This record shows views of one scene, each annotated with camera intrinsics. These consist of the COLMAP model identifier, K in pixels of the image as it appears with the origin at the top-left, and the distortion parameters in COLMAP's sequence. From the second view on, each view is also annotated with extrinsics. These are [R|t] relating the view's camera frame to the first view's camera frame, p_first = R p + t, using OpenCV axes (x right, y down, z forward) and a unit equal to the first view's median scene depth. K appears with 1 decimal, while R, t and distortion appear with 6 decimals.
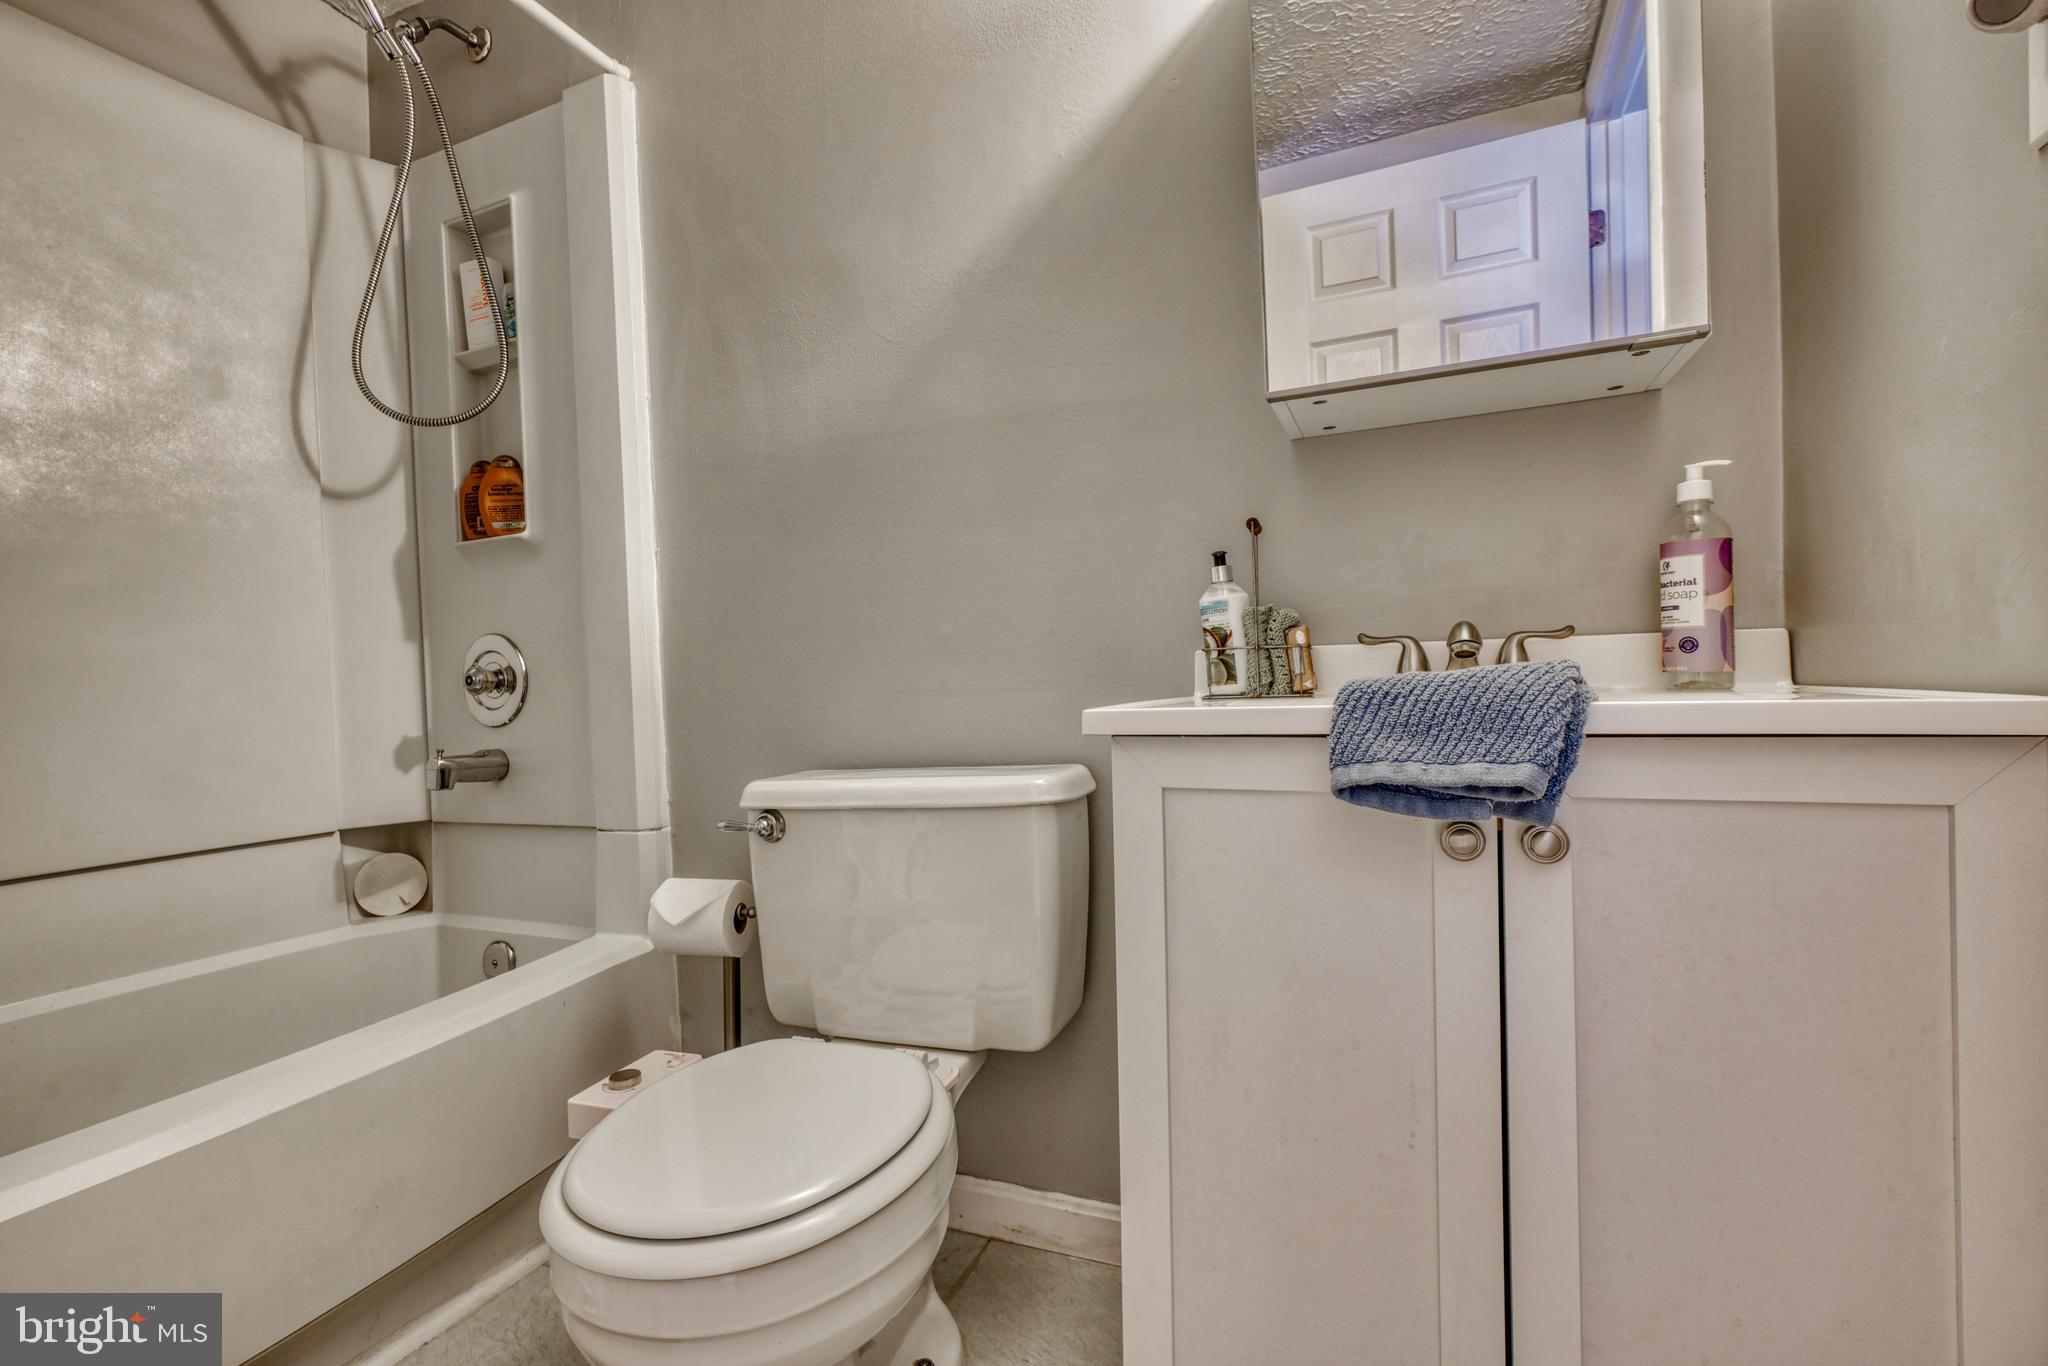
lens RADIAL K [[970.8, 0, 1018.8], [0, 970.8, 687.6], [0, 0, 1]] dist [-0.005535, 0.000083]
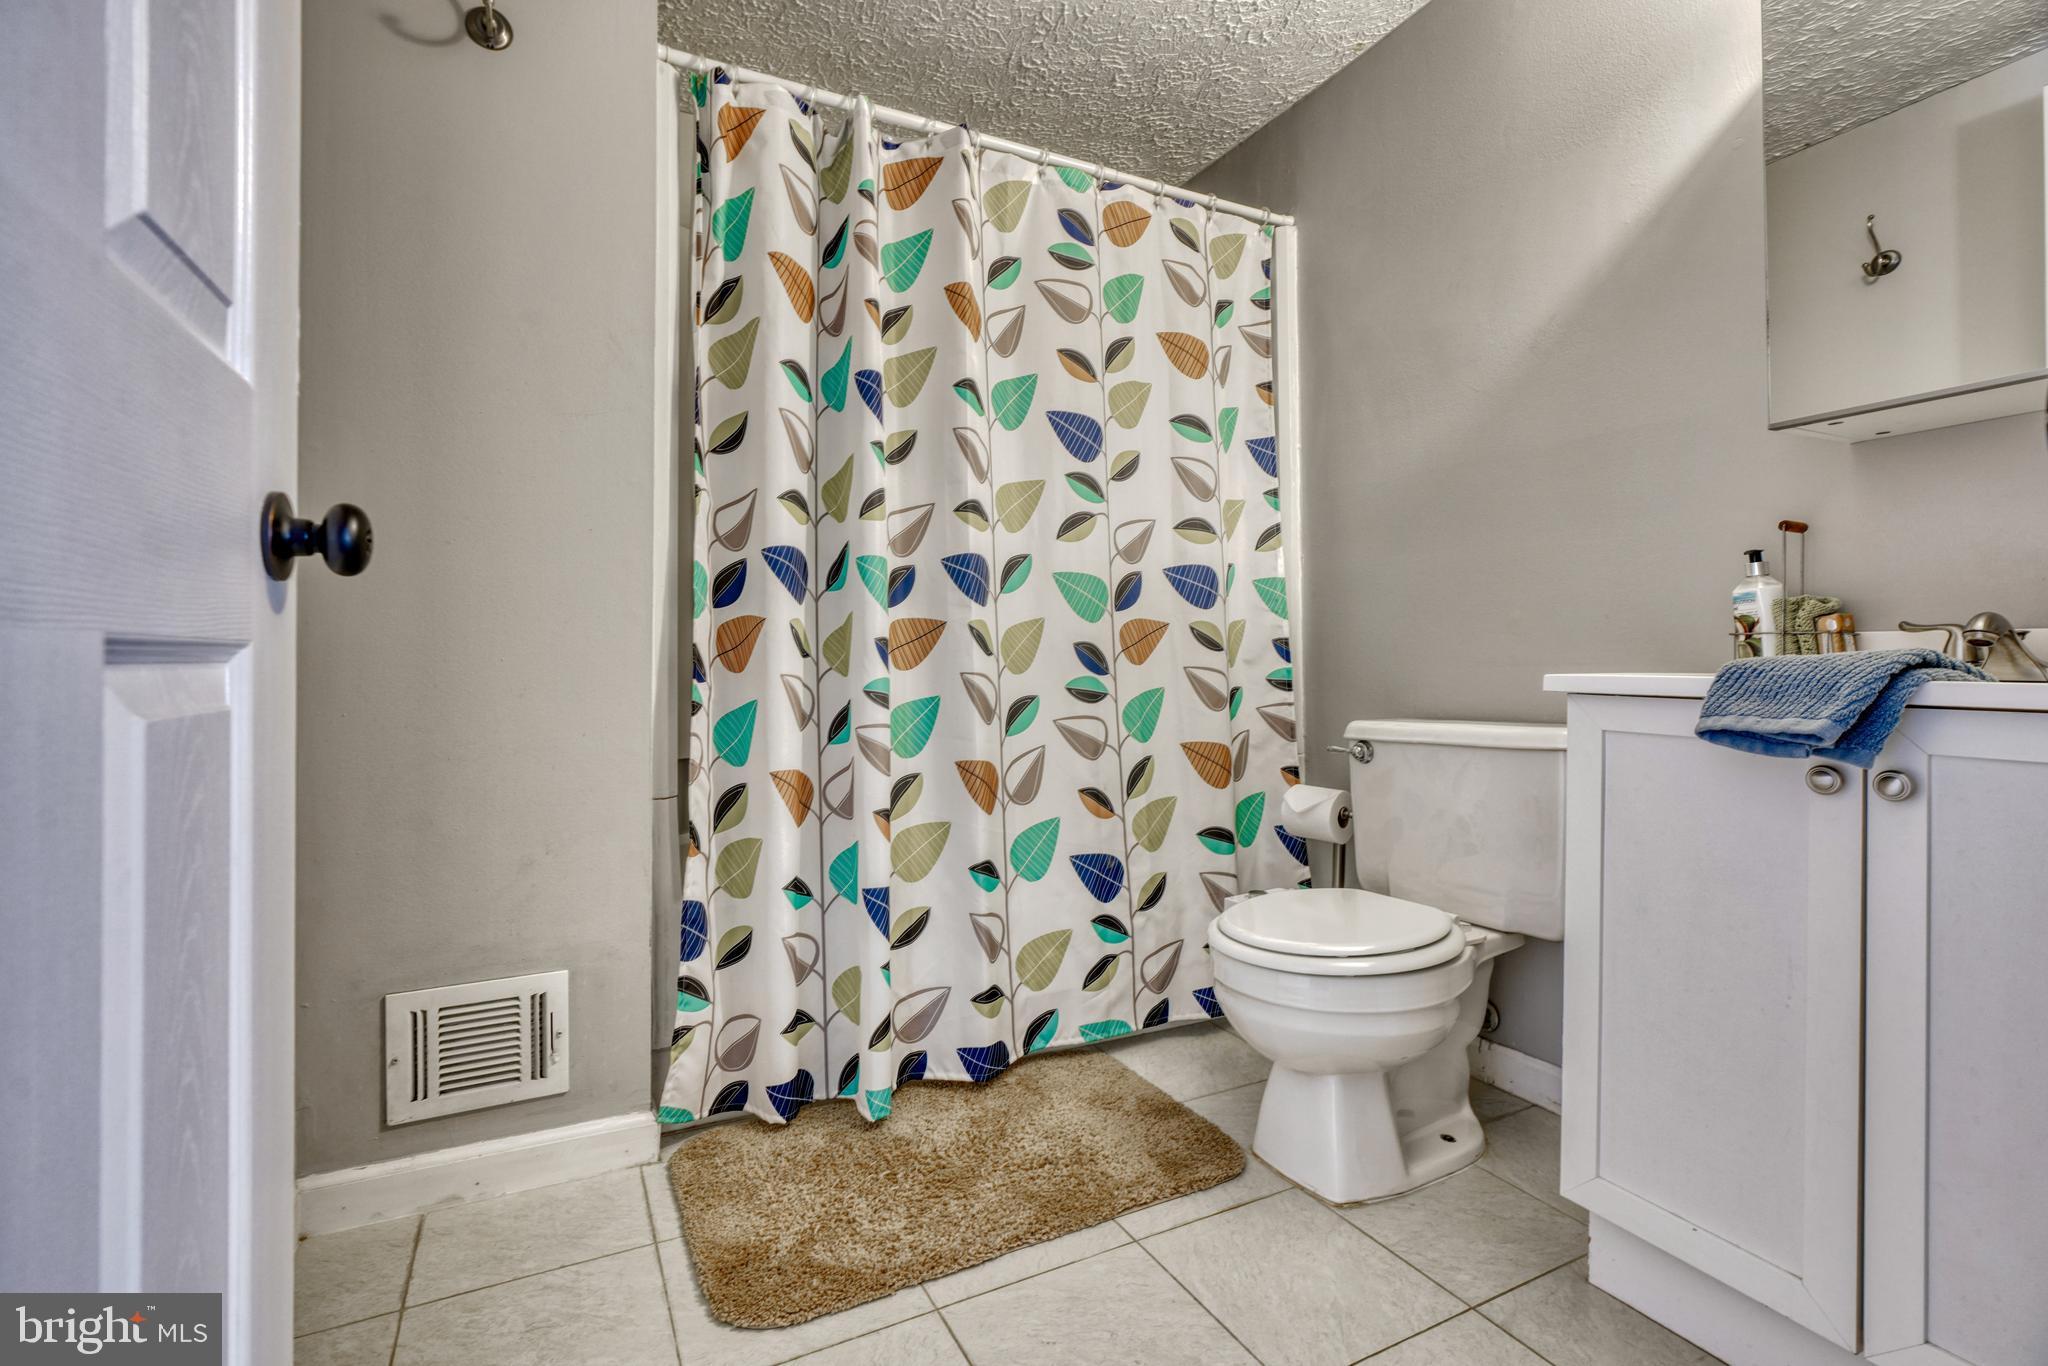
lens RADIAL K [[925.2, 0, 1021.7], [0, 925.2, 666.5], [0, 0, 1]] dist [-0.012721, 0.003913]
pose [[0.777955, 0.038769, -0.627123, 0.223813], [-0.032173, 0.999243, 0.021862, 0.003999], [0.627496, 0.003169, 0.778614, -0.417865]]
